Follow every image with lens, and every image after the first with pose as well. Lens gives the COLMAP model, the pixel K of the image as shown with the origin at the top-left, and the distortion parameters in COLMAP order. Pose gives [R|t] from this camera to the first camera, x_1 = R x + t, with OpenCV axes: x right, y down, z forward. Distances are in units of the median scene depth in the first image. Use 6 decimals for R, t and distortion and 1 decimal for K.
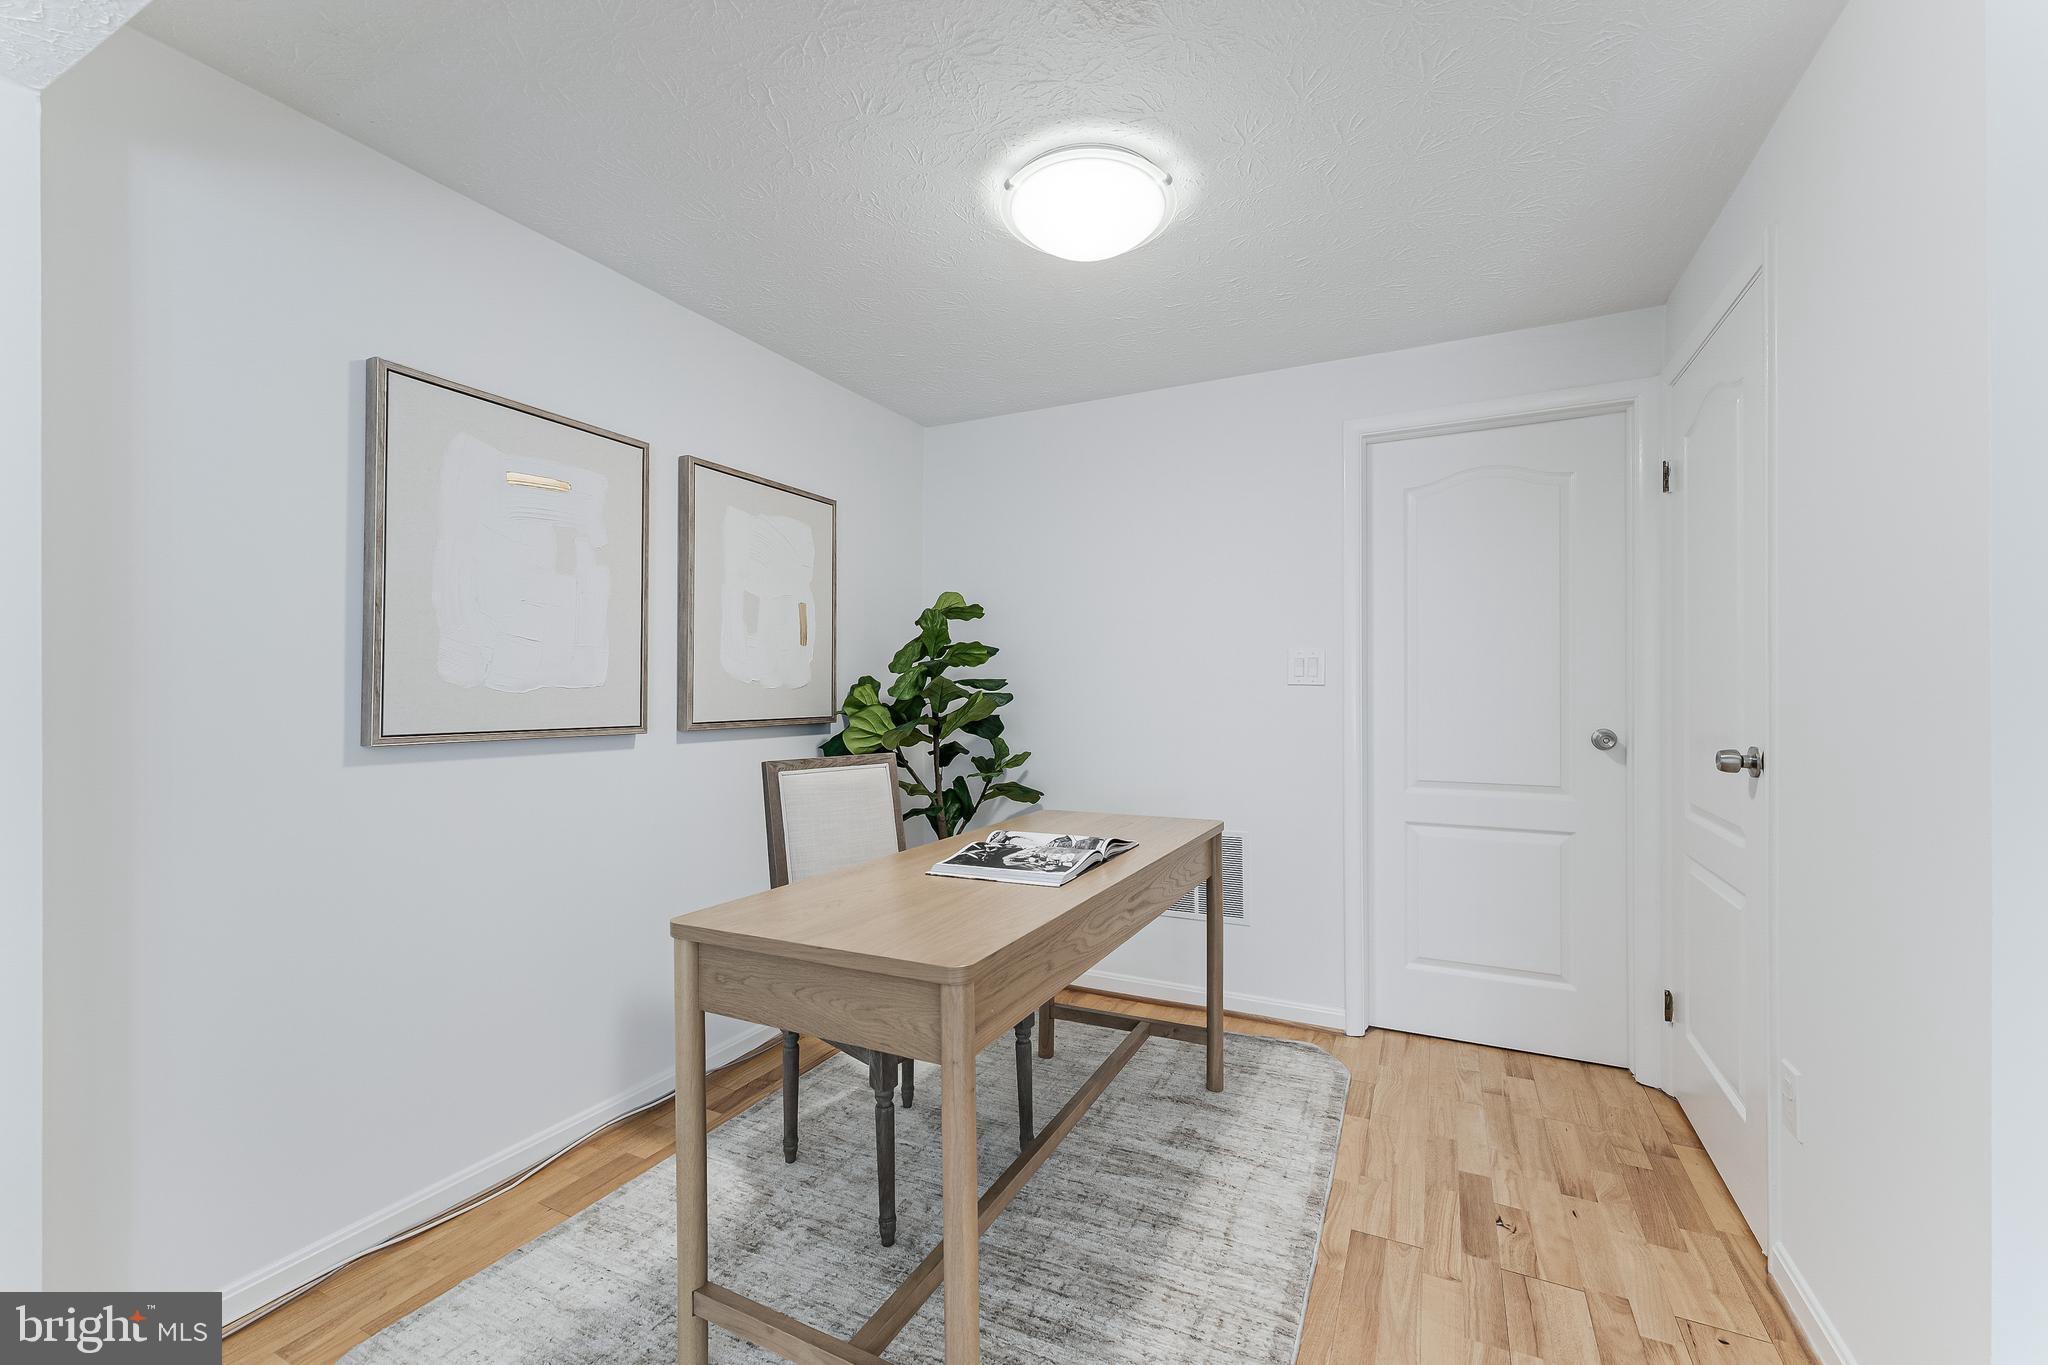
lens RADIAL K [[823.3, 0, 1032.5], [0, 823.3, 685.5], [0, 0, 1]] dist [0.002333, 0.000211]
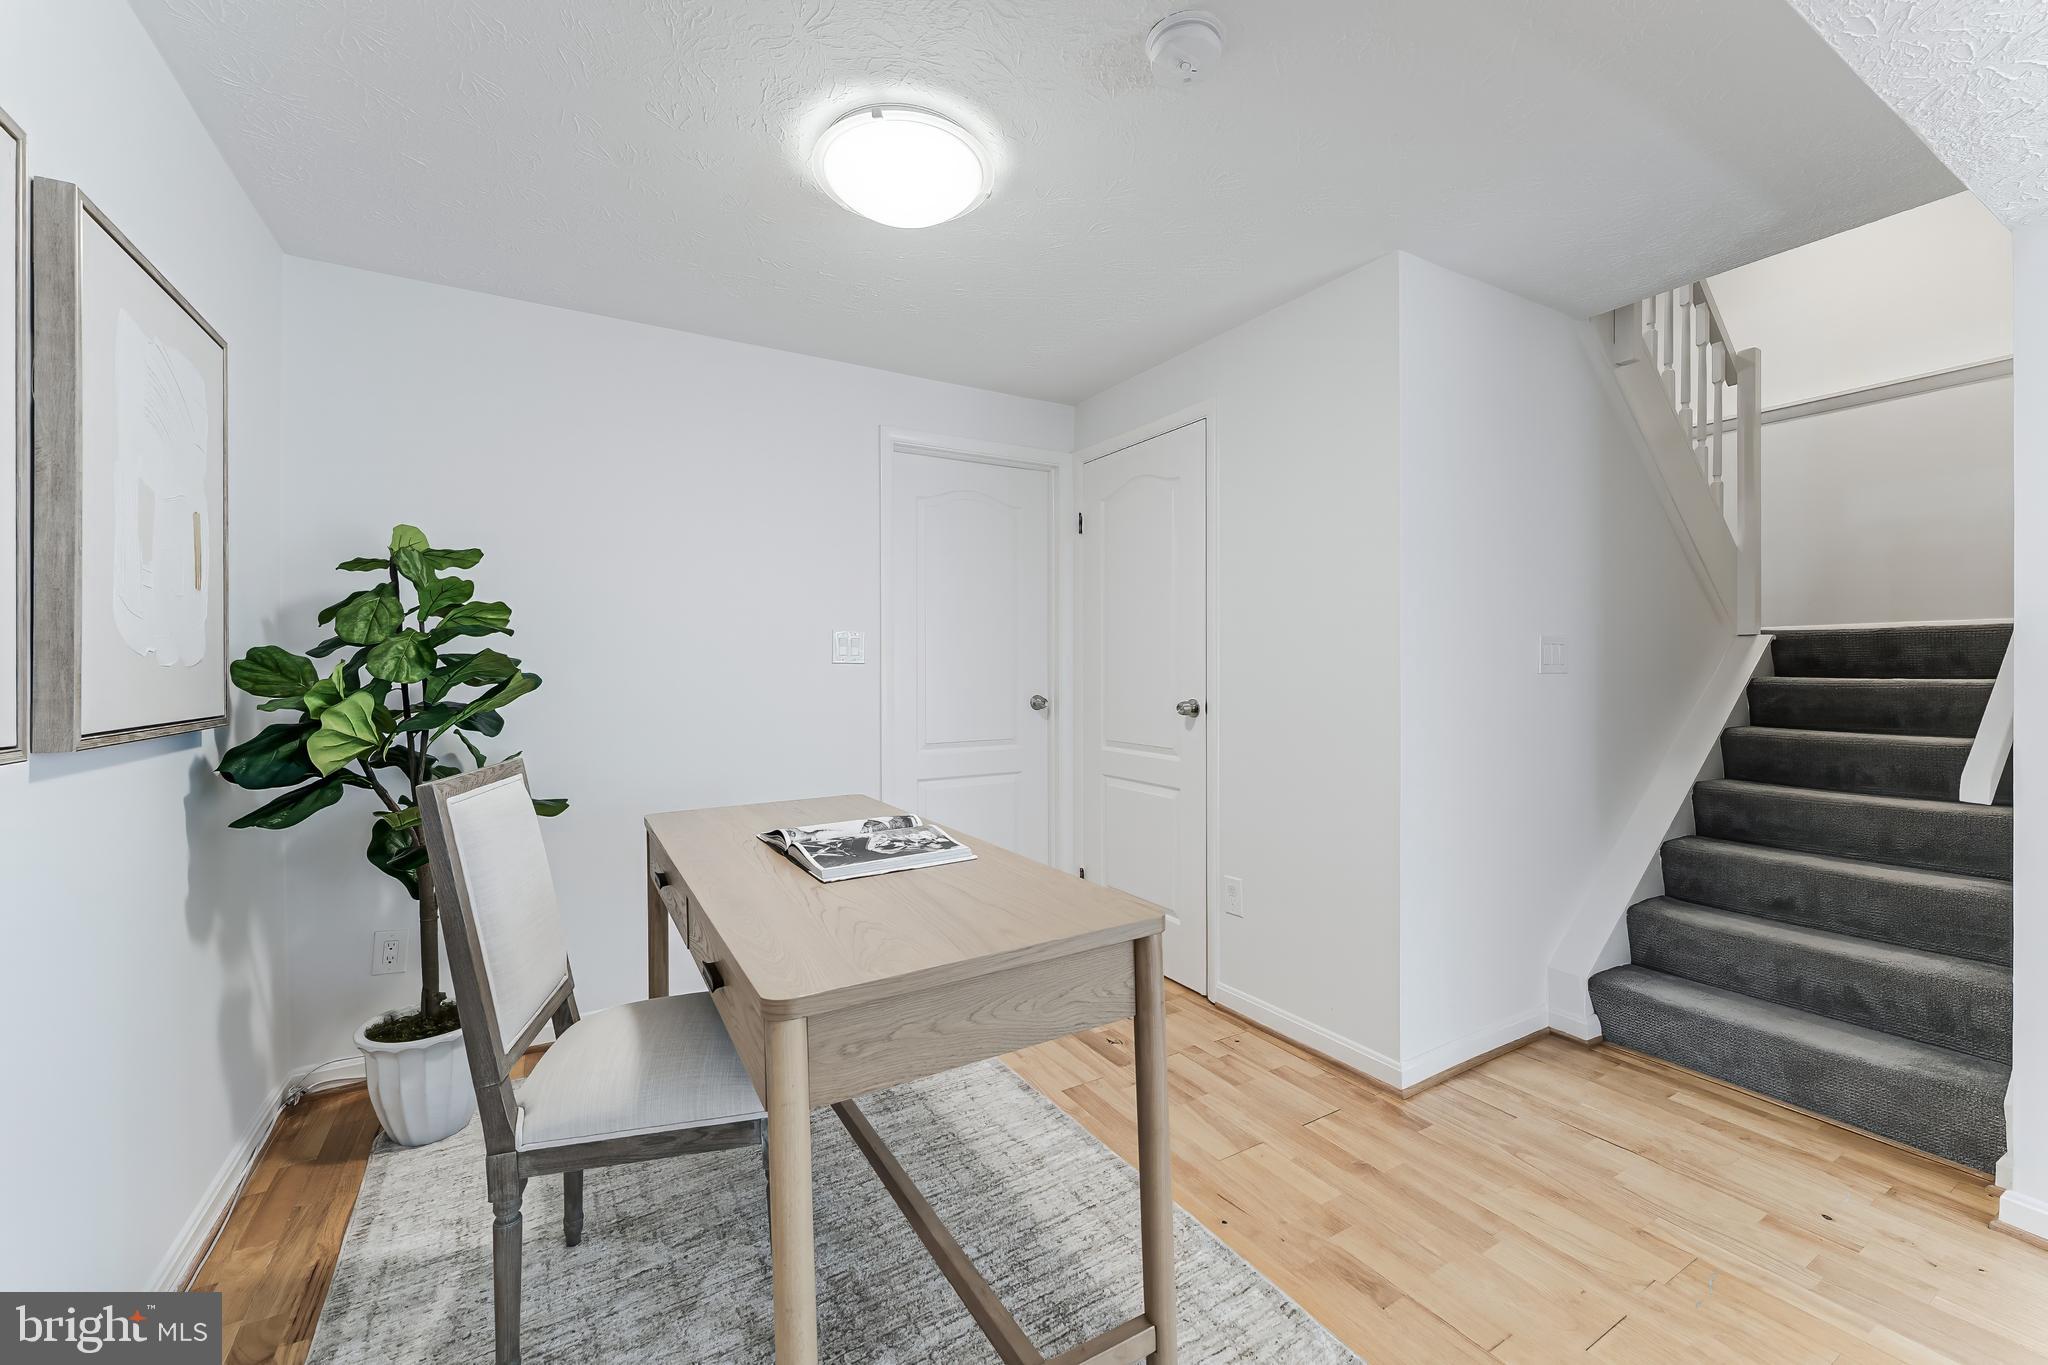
lens RADIAL K [[823.3, 0, 1024.1], [0, 823.3, 672.9], [0, 0, 1]] dist [0.002333, 0.000211]
pose [[0.546279, -0.005763, 0.837584, -0.492978], [0.001639, 0.999982, 0.005811, 0.006855], [-0.837602, -0.001802, 0.546278, 0.251005]]
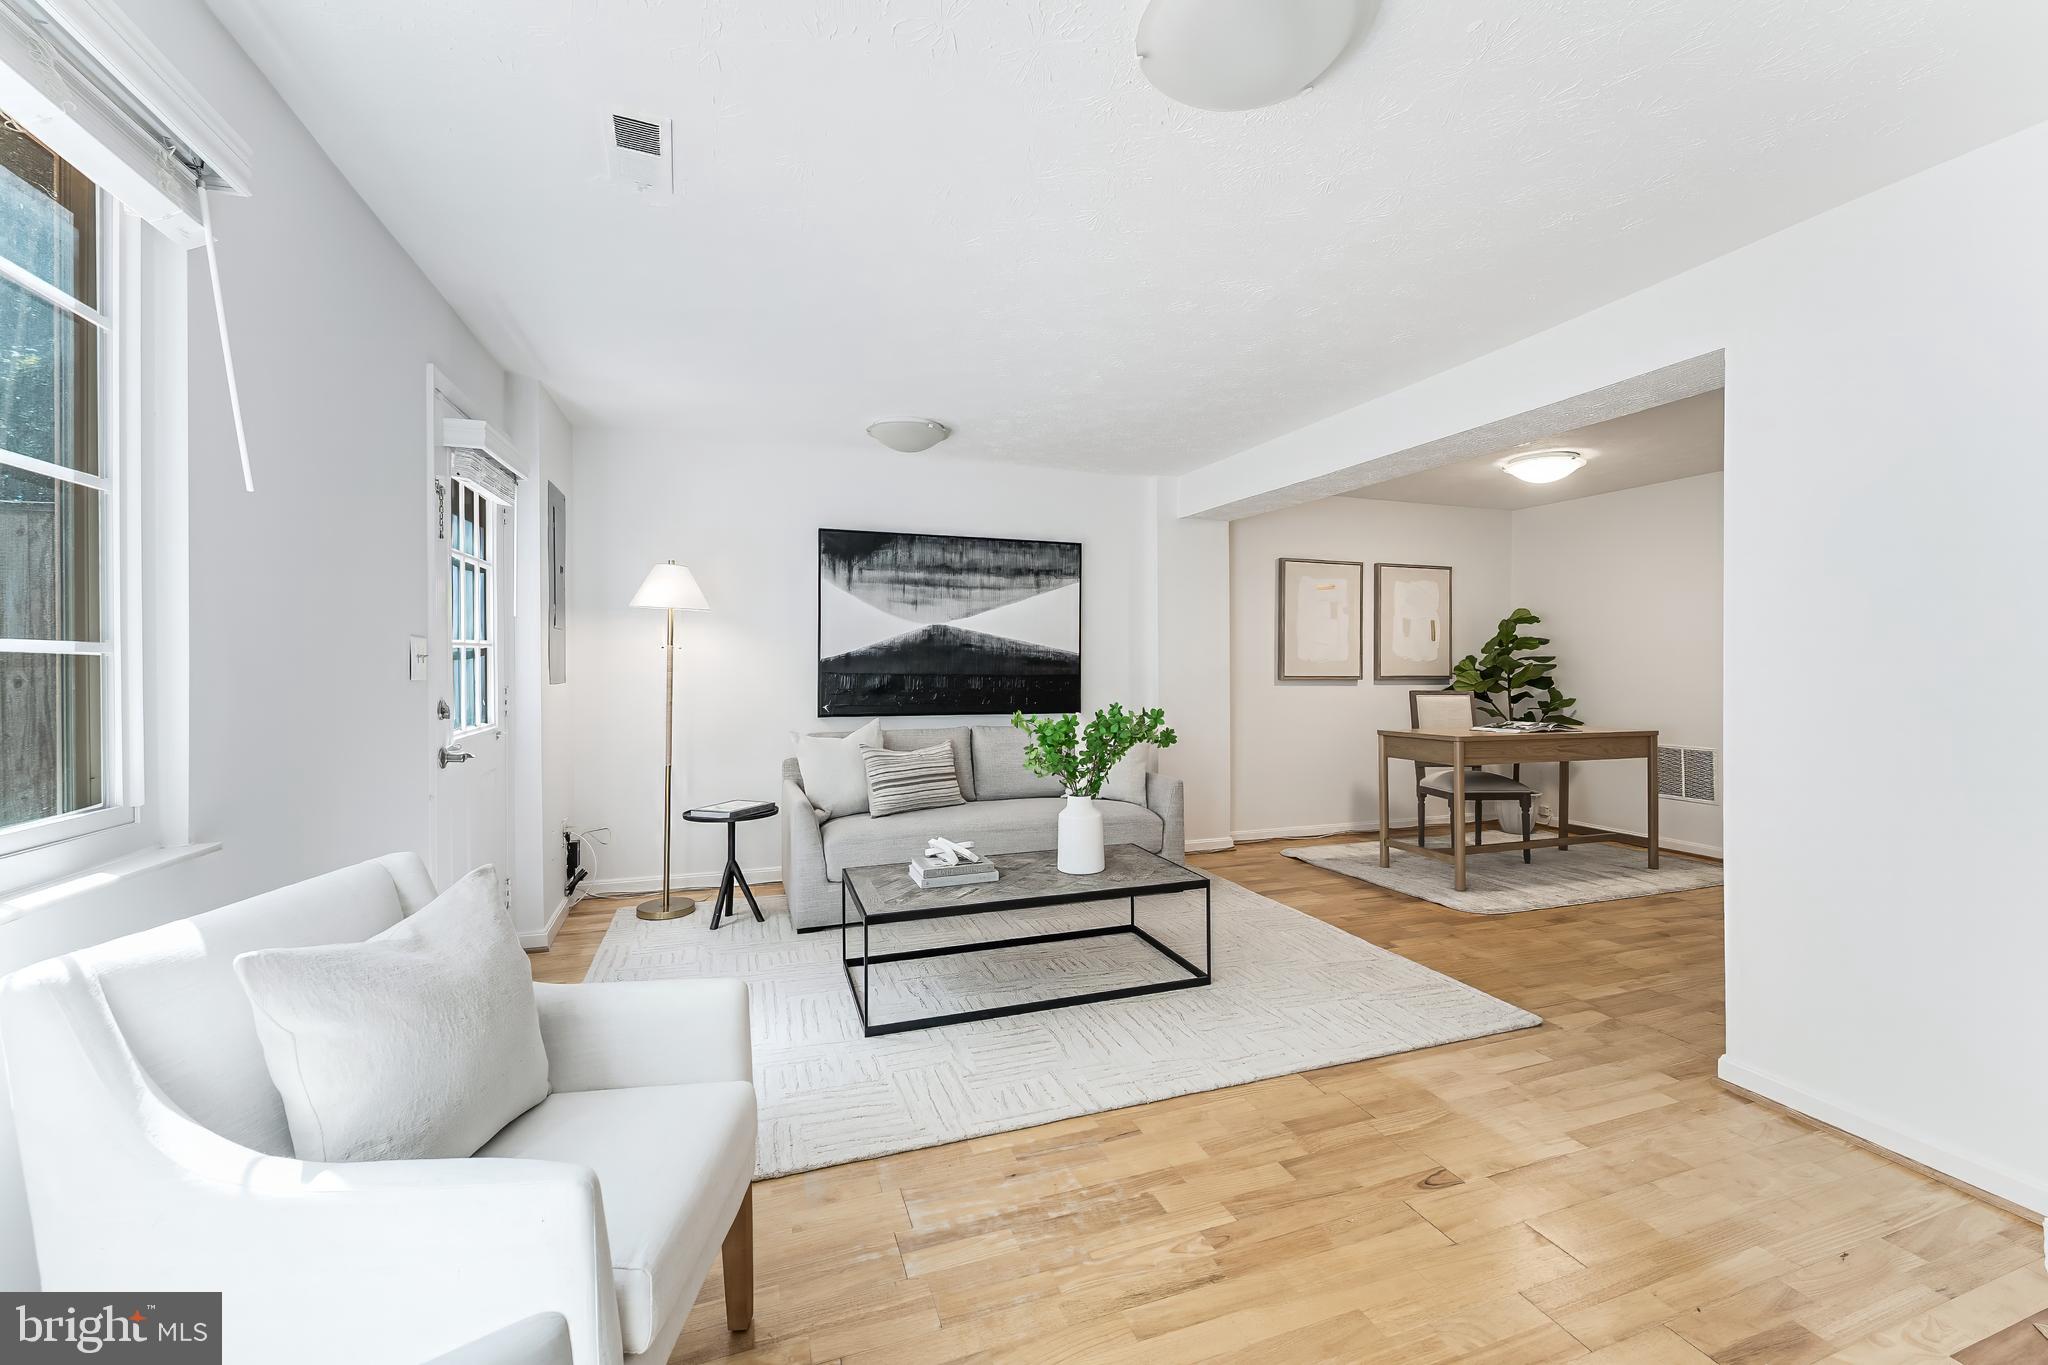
lens RADIAL K [[823.3, 0, 1041.0], [0, 823.3, 666.2], [0, 0, 1]] dist [0.002333, 0.000211]
pose [[0.719788, 0.003090, -0.694187, 0.505558], [0.002975, 0.999967, 0.007536, -0.004111], [0.694187, -0.007490, 0.719755, -1.323345]]
